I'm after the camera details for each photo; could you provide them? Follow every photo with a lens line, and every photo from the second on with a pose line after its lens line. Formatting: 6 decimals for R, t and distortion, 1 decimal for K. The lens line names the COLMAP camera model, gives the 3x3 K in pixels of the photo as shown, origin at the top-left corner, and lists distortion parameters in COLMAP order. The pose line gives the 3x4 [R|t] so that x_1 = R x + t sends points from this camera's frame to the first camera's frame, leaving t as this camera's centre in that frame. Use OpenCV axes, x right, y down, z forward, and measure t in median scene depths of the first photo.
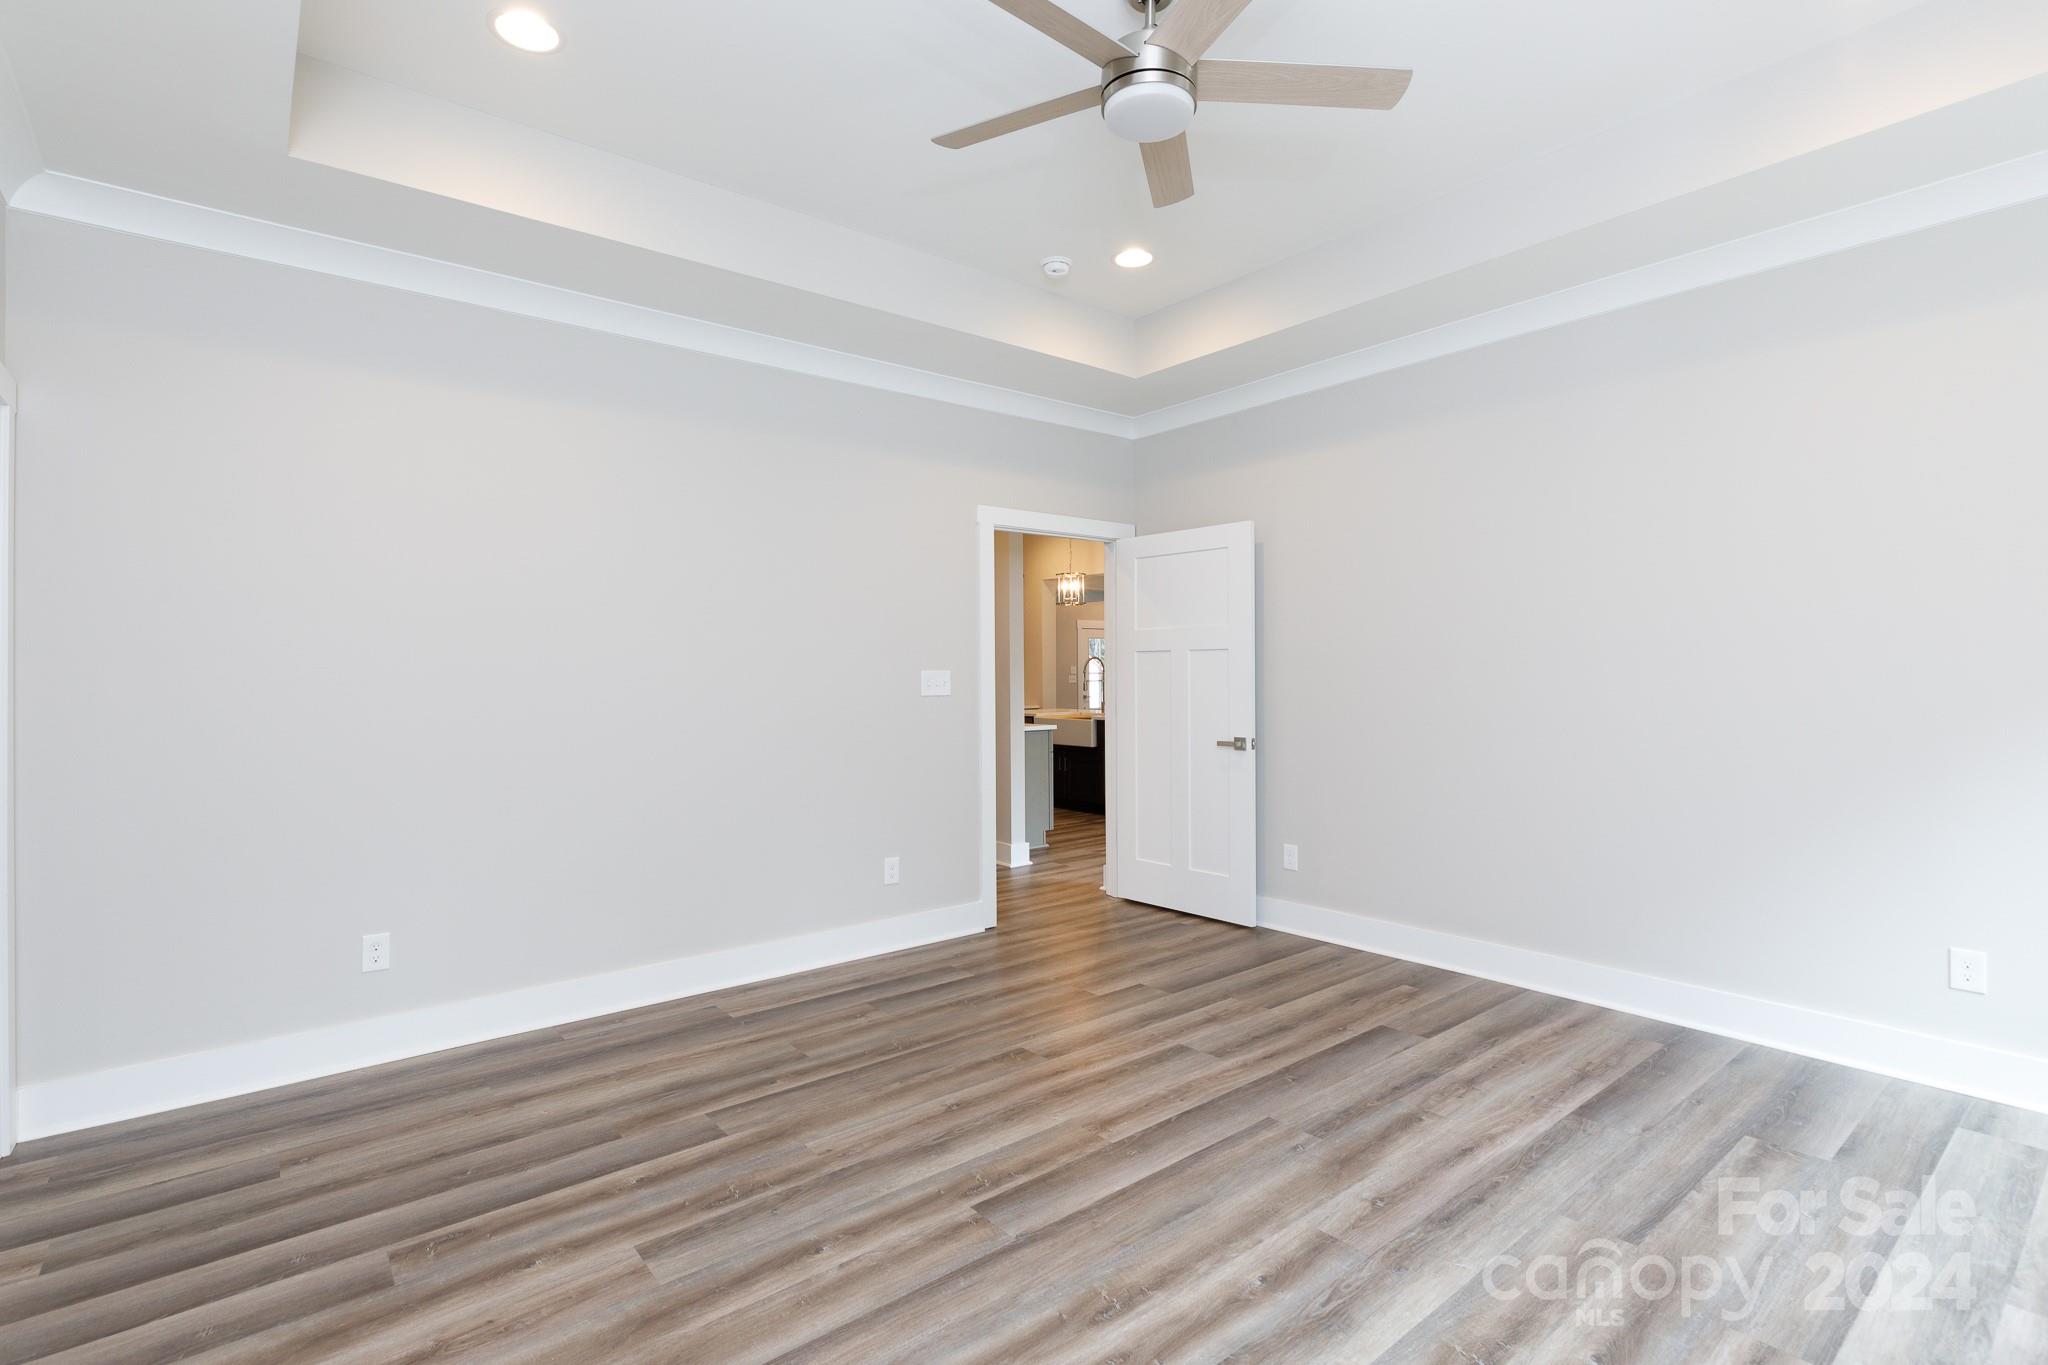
lens RADIAL K [[988.2, 0, 1026.5], [0, 988.2, 679.5], [0, 0, 1]] dist [-0.000129, 0.000328]
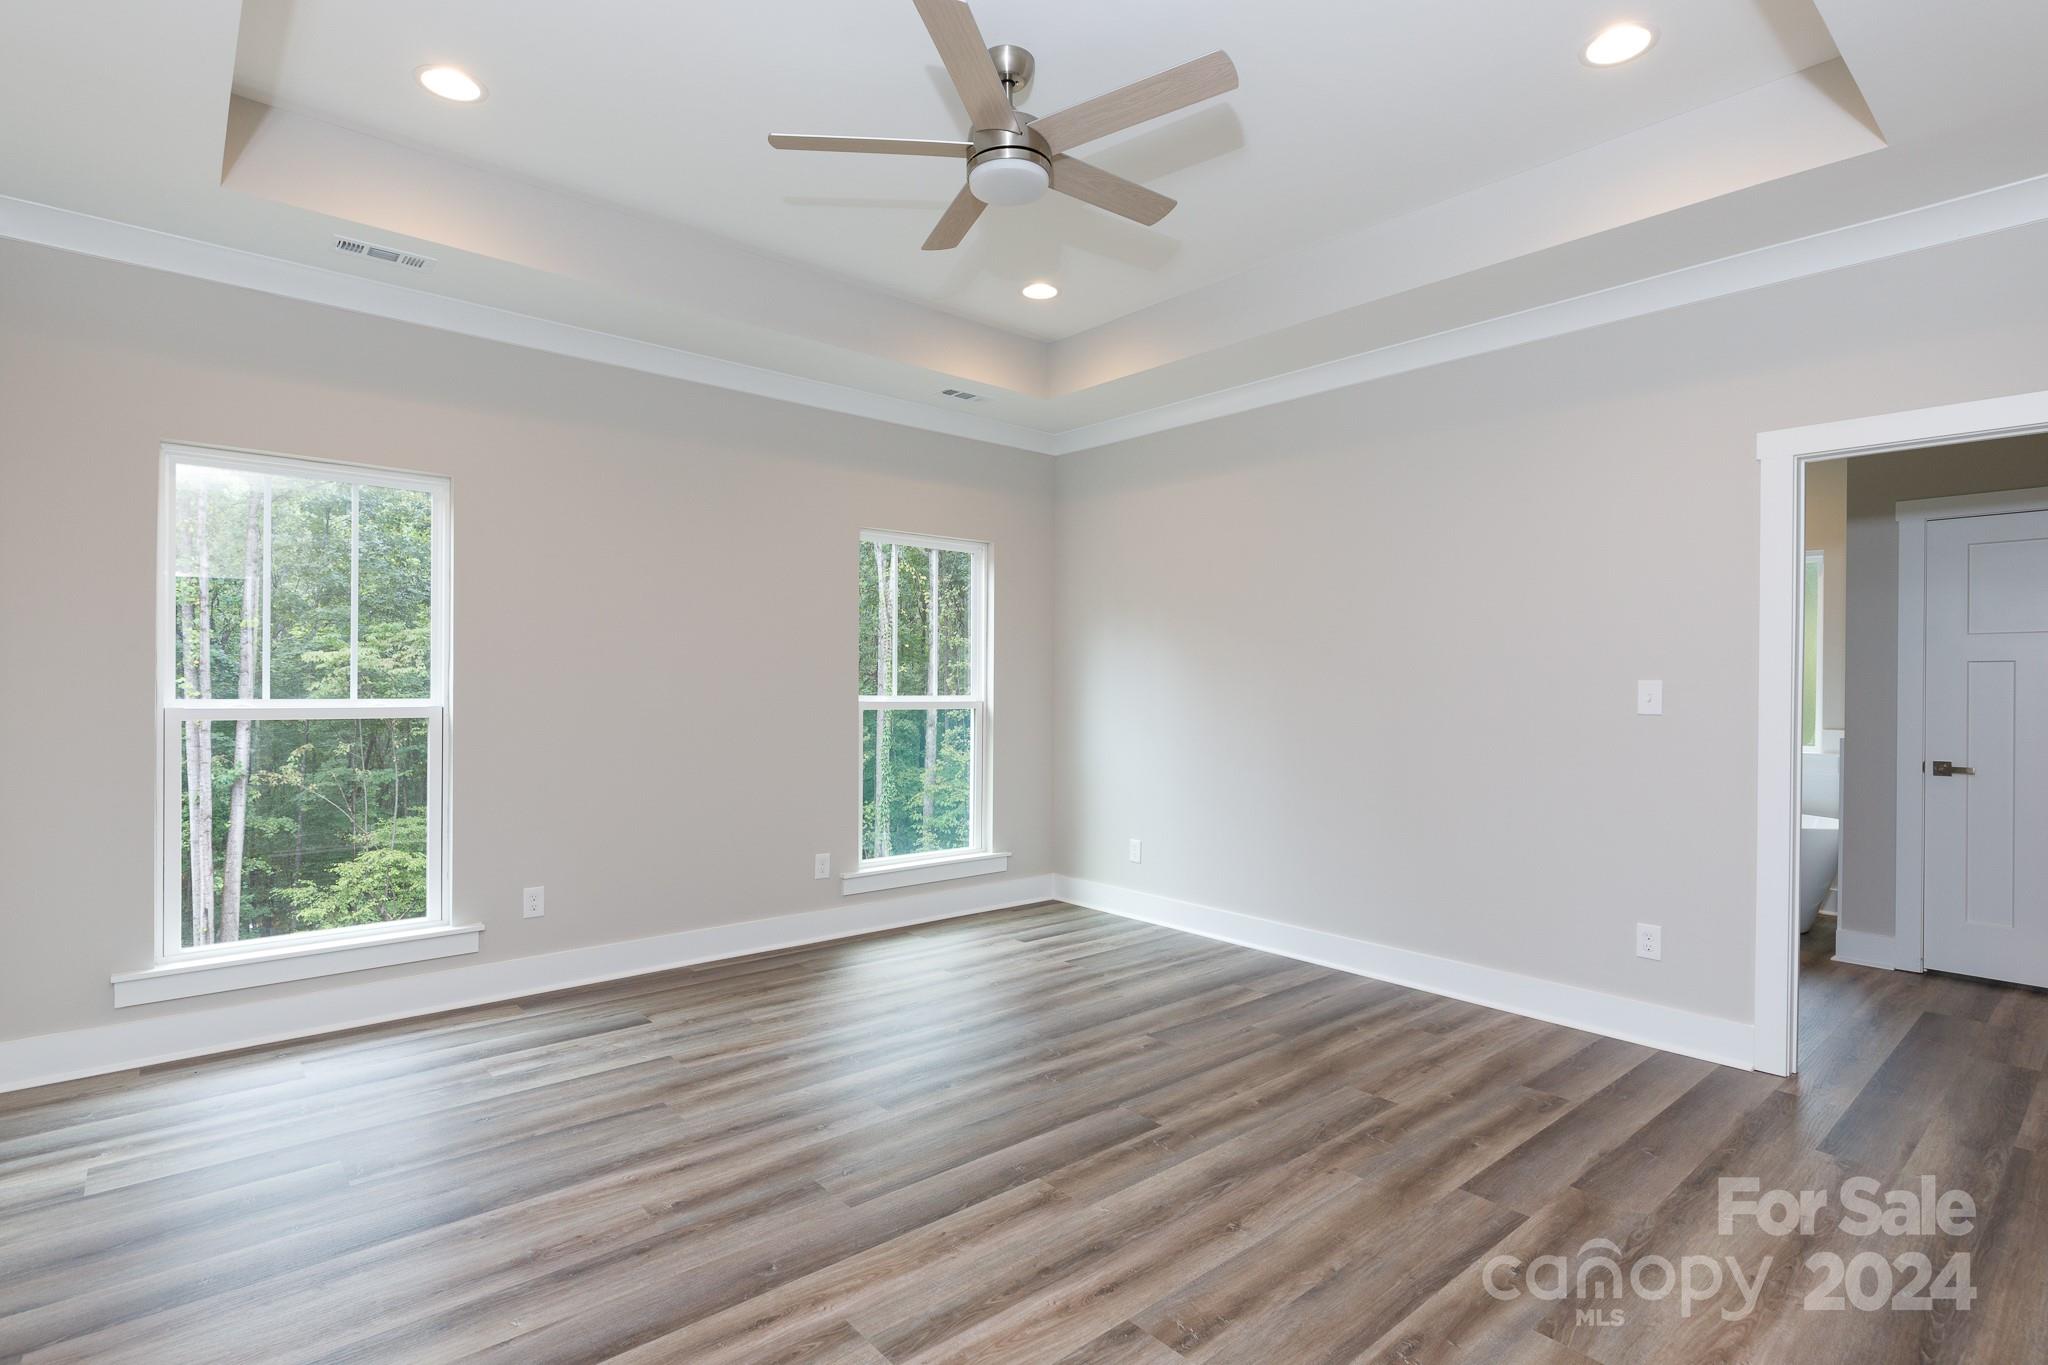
lens RADIAL K [[988.2, 0, 1021.7], [0, 988.2, 684.7], [0, 0, 1]] dist [-0.000129, 0.000328]
pose [[-0.999831, 0.001395, -0.018343, 0.121077], [0.001286, 0.999981, 0.005986, -0.009819], [0.018351, 0.005961, -0.999814, 1.960146]]
